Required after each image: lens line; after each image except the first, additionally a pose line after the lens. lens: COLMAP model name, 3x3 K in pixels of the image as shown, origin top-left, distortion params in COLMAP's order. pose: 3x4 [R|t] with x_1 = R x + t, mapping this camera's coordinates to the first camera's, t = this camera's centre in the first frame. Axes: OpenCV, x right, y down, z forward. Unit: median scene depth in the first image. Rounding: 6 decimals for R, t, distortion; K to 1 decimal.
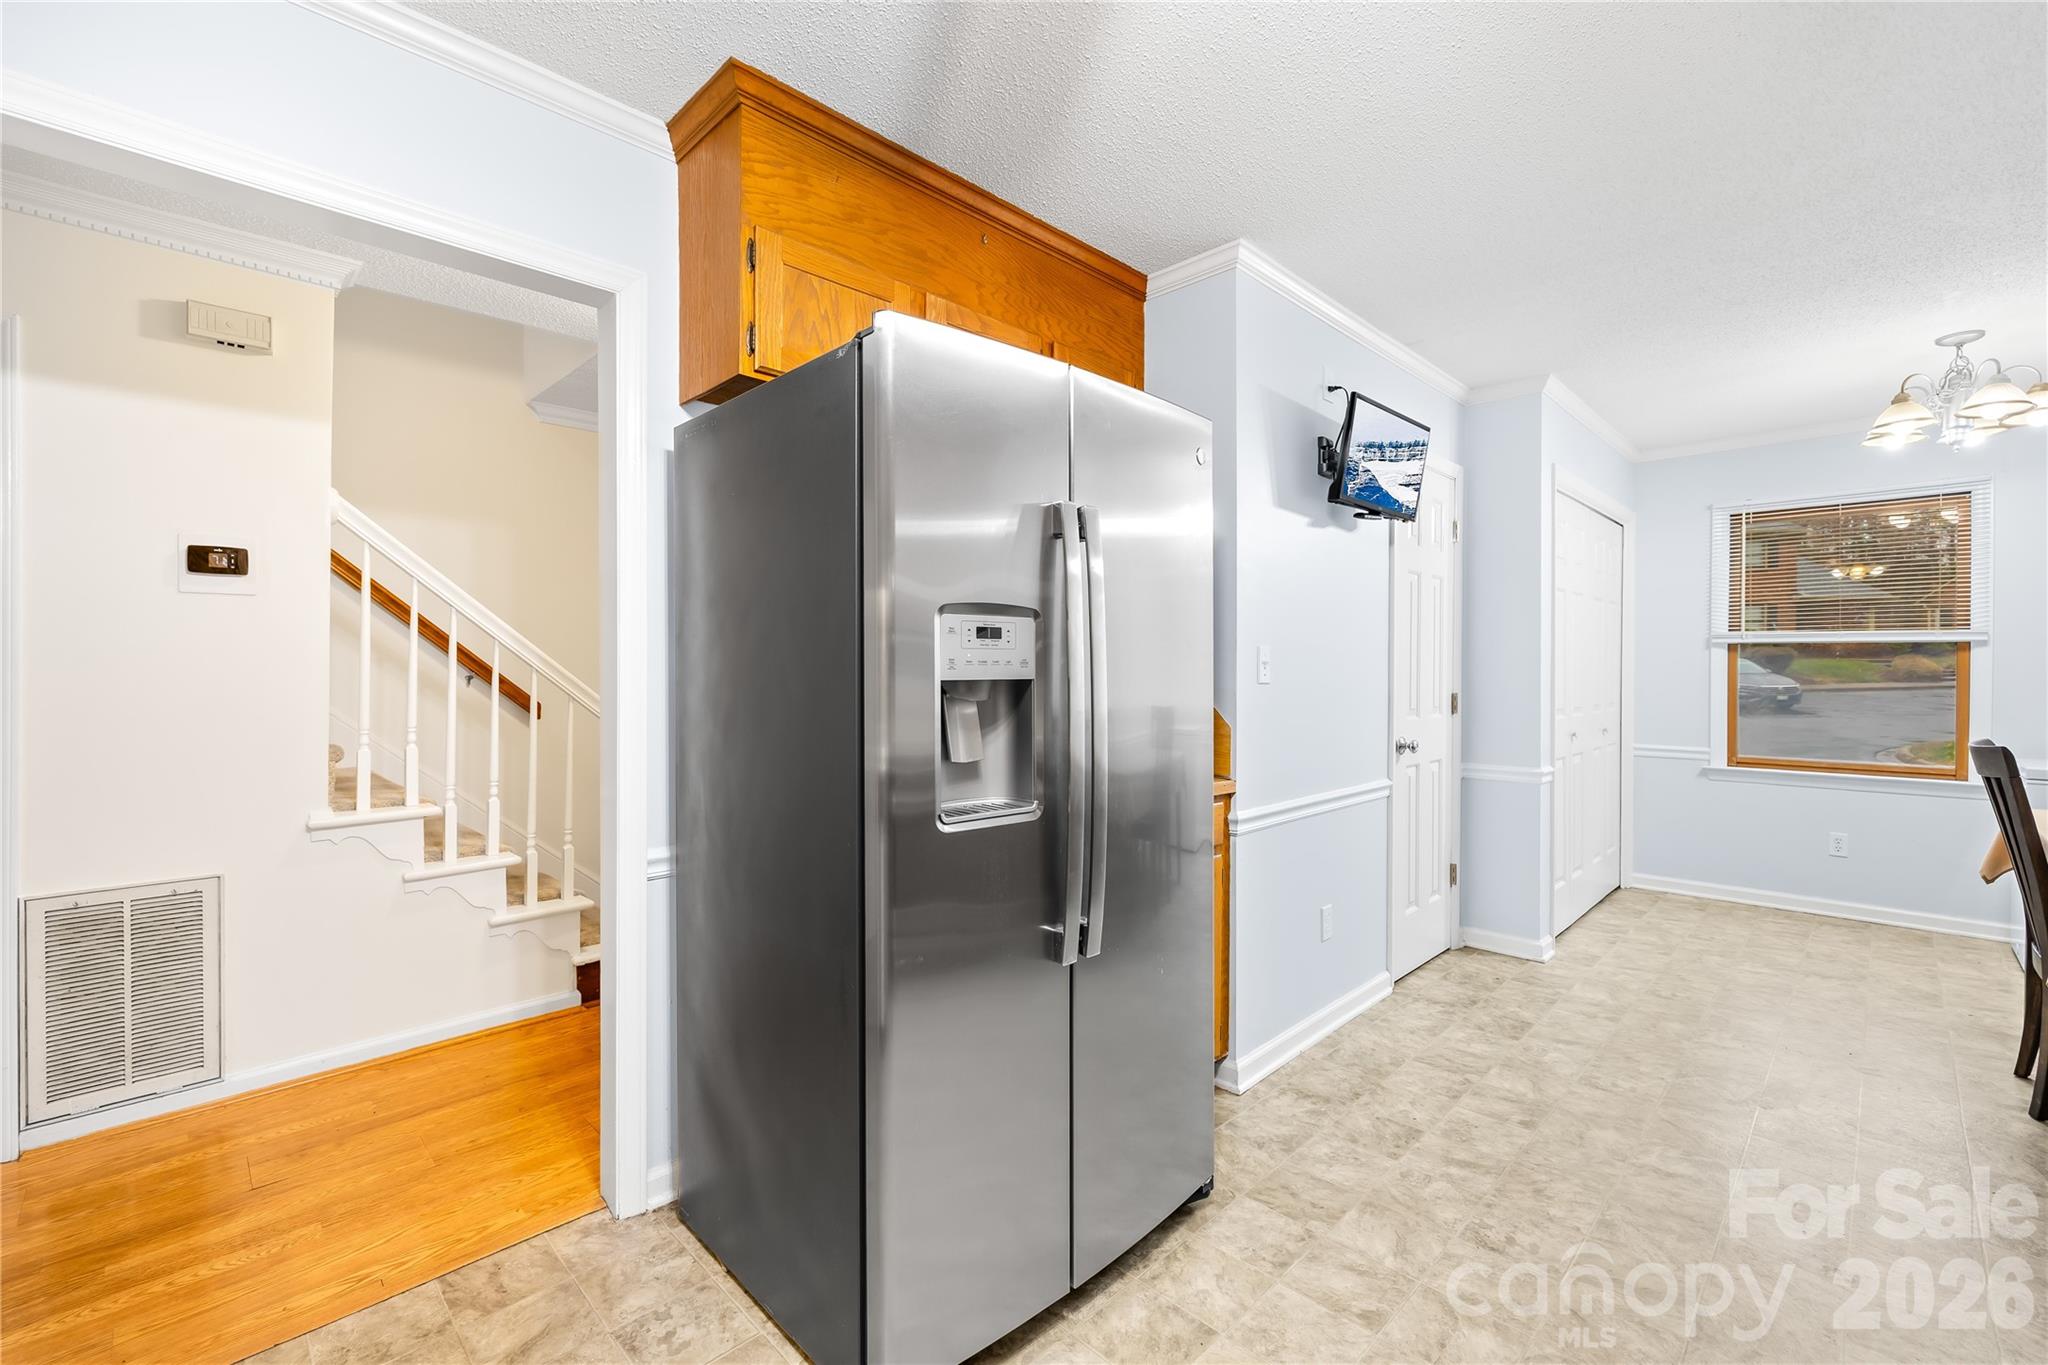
lens RADIAL K [[859.1, 0, 1026.2], [0, 859.1, 680.3], [0, 0, 1]] dist [-0.003630, 0.000042]
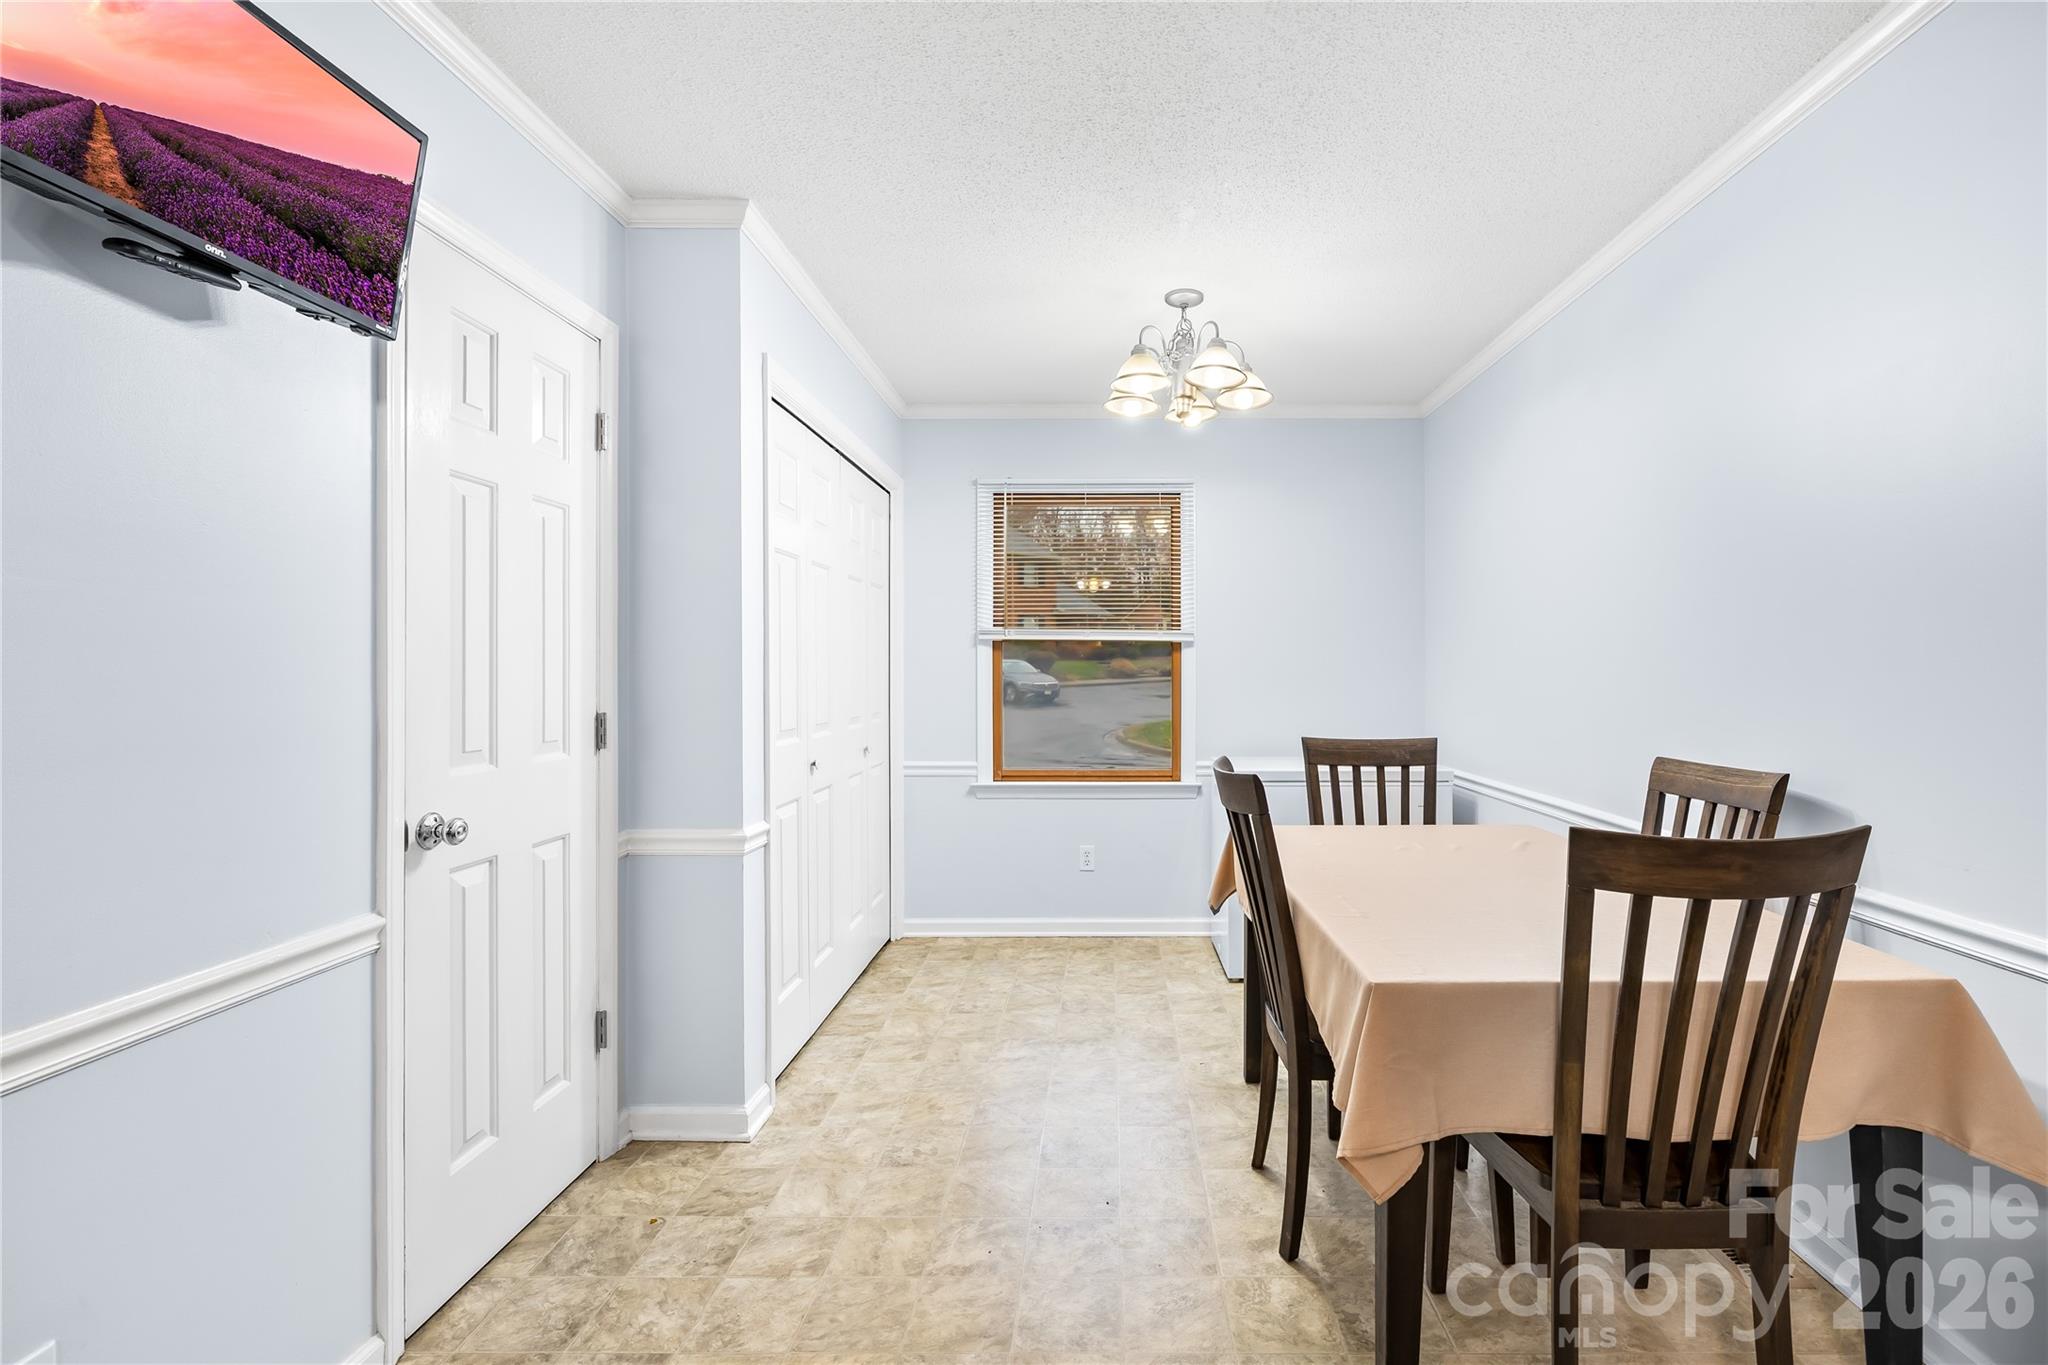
lens RADIAL K [[884.5, 0, 1035.6], [0, 884.5, 676.7], [0, 0, 1]] dist [0.003771, 0.000736]
pose [[0.759905, -0.006212, 0.650004, 0.330337], [0.008729, 0.999962, -0.000649, -0.006349], [-0.649975, 0.006168, 0.759930, 0.356396]]
